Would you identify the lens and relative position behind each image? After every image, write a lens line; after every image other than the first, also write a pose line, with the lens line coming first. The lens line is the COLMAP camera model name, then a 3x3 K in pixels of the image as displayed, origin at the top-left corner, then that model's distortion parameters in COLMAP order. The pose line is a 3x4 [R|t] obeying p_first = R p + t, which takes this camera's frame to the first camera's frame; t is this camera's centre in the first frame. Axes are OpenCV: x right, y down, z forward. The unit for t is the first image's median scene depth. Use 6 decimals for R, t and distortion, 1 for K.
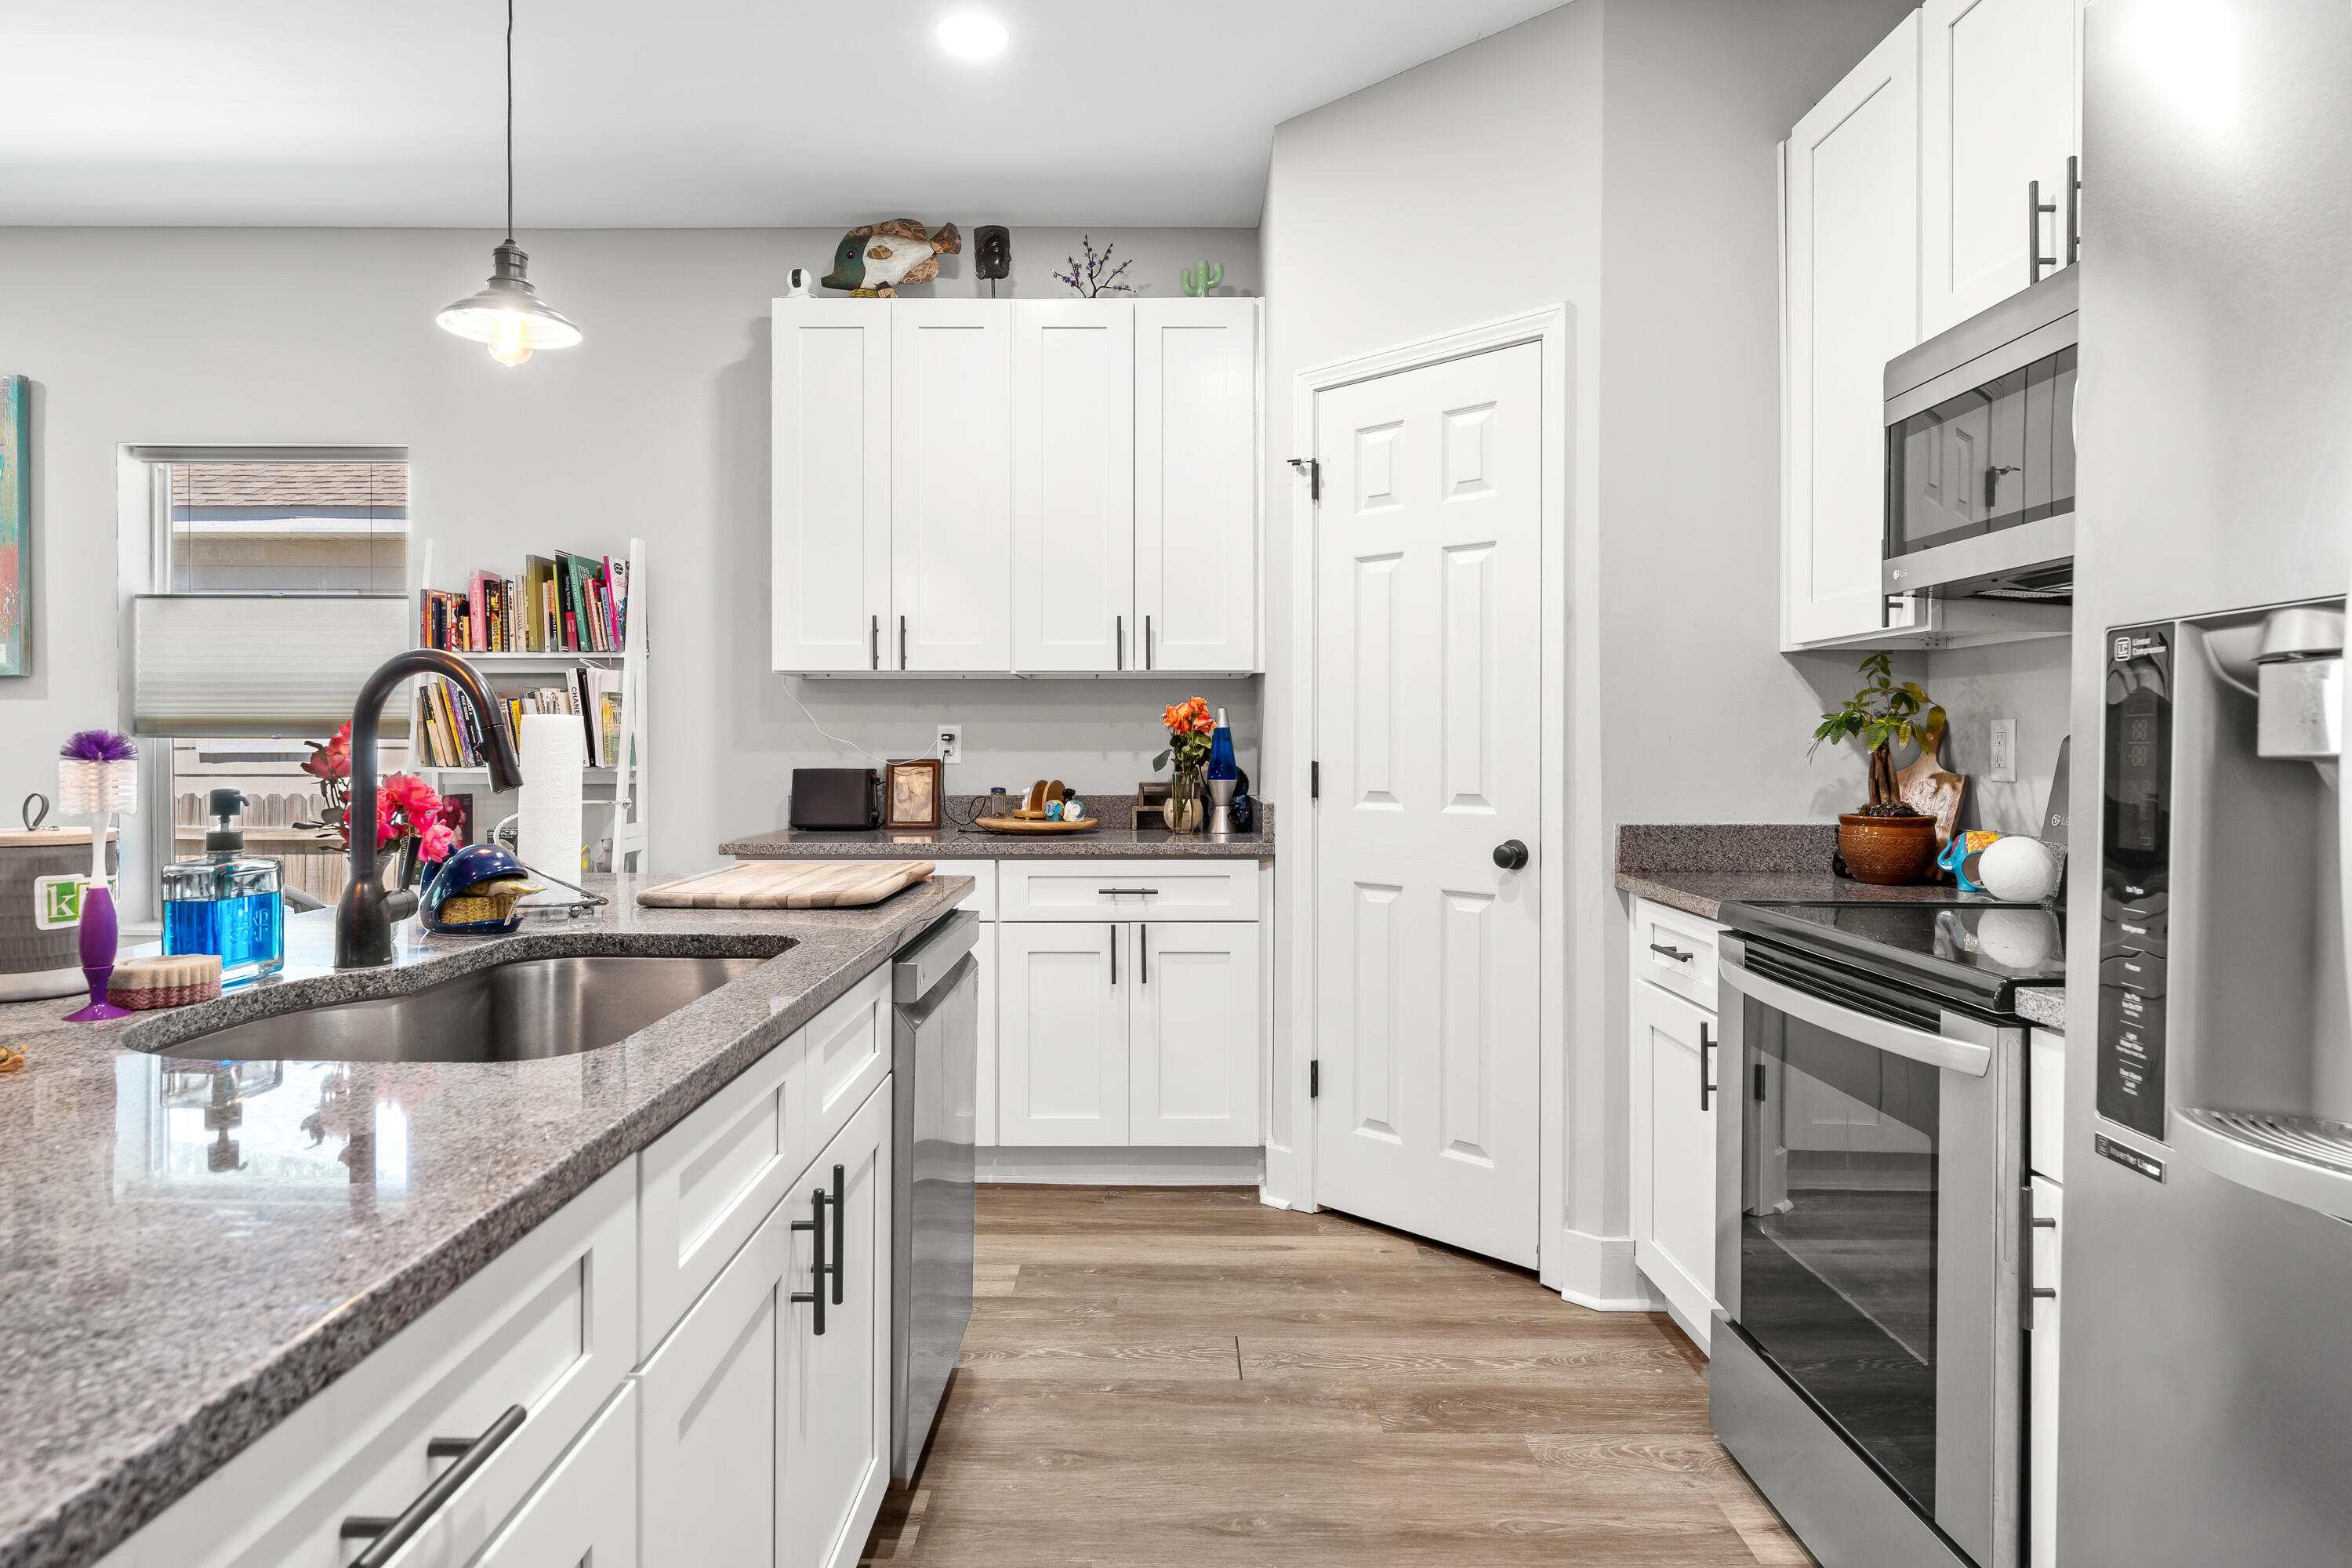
lens RADIAL K [[1343.7, 0, 1167.8], [0, 1343.7, 744.5], [0, 0, 1]] dist [0.000048, 0.026295]
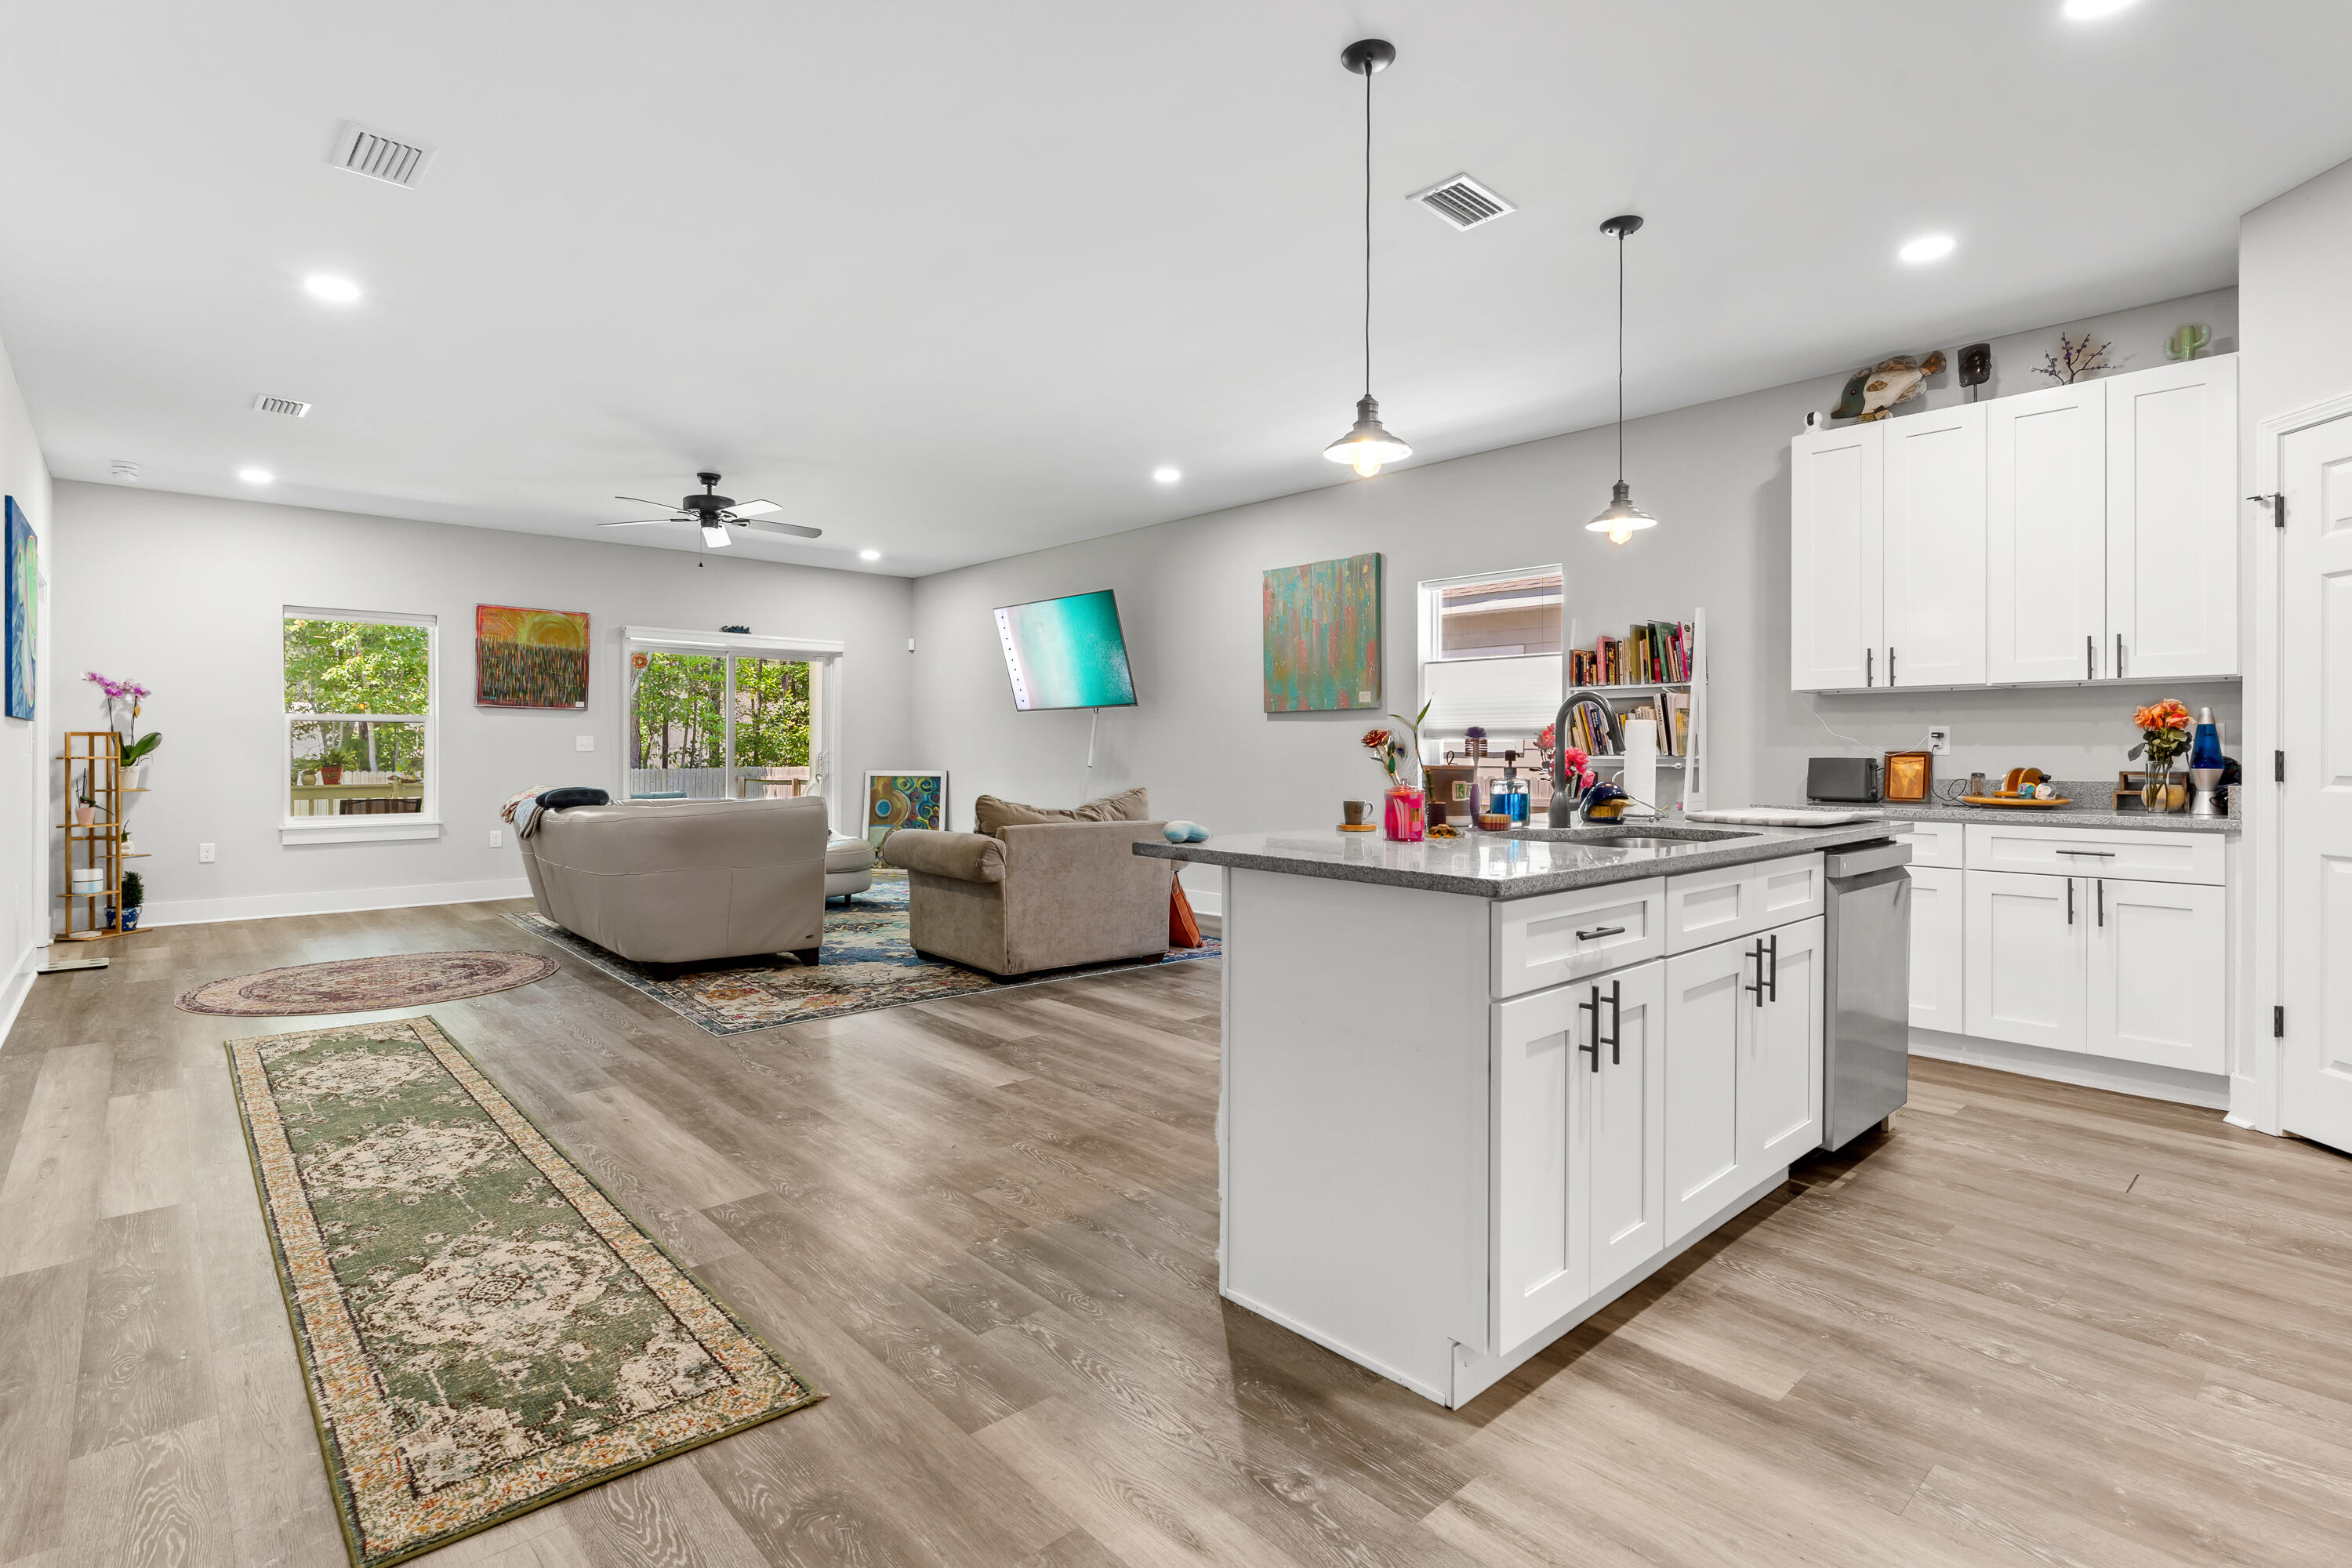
lens RADIAL K [[1118.3, 0, 1168.1], [0, 1118.3, 756.4], [0, 0, 1]] dist [-0.013583, 0.001236]
pose [[0.667868, 0.003984, -0.744270, 0.157710], [-0.001480, 0.999991, 0.004024, 0.013310], [0.744279, -0.001586, 0.667867, -0.322395]]
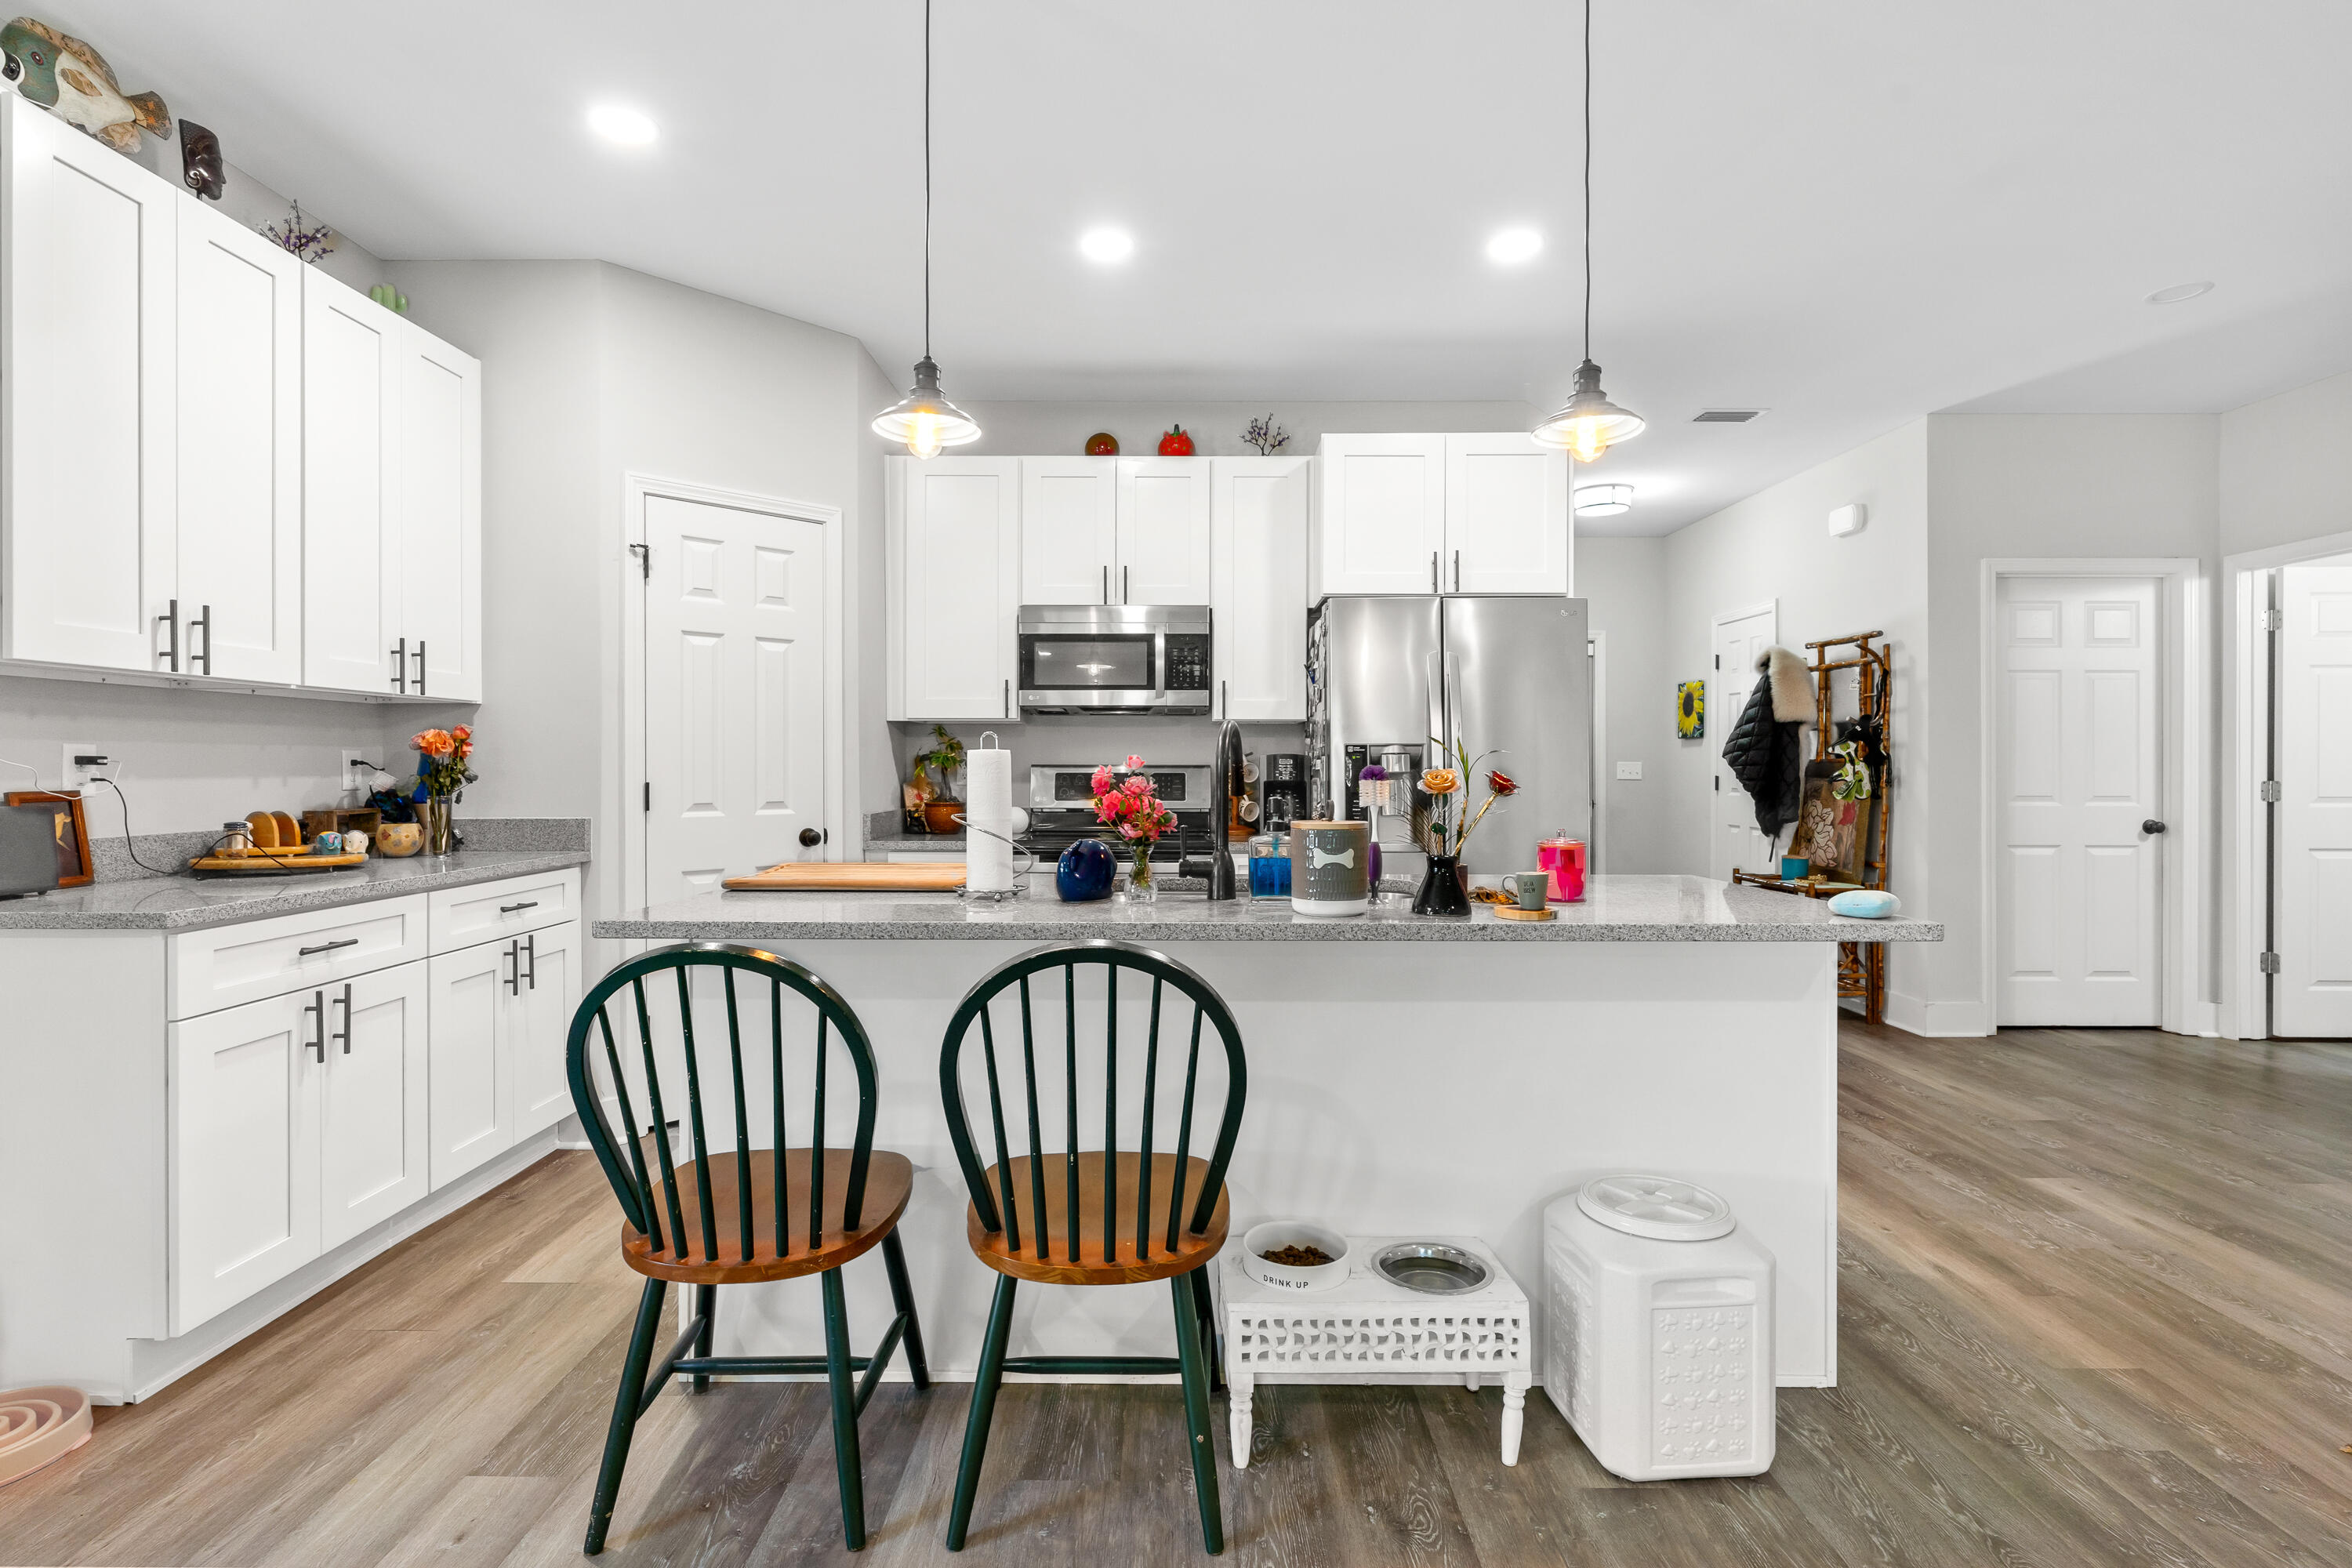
lens RADIAL K [[1103.0, 0, 1170.1], [0, 1103.0, 770.9], [0, 0, 1]] dist [-0.002507, -0.000307]
pose [[0.003733, -0.005121, 0.999980, -0.825686], [-0.001116, 0.999986, 0.005125, -0.004043], [-0.999992, -0.001135, 0.003727, 0.434923]]
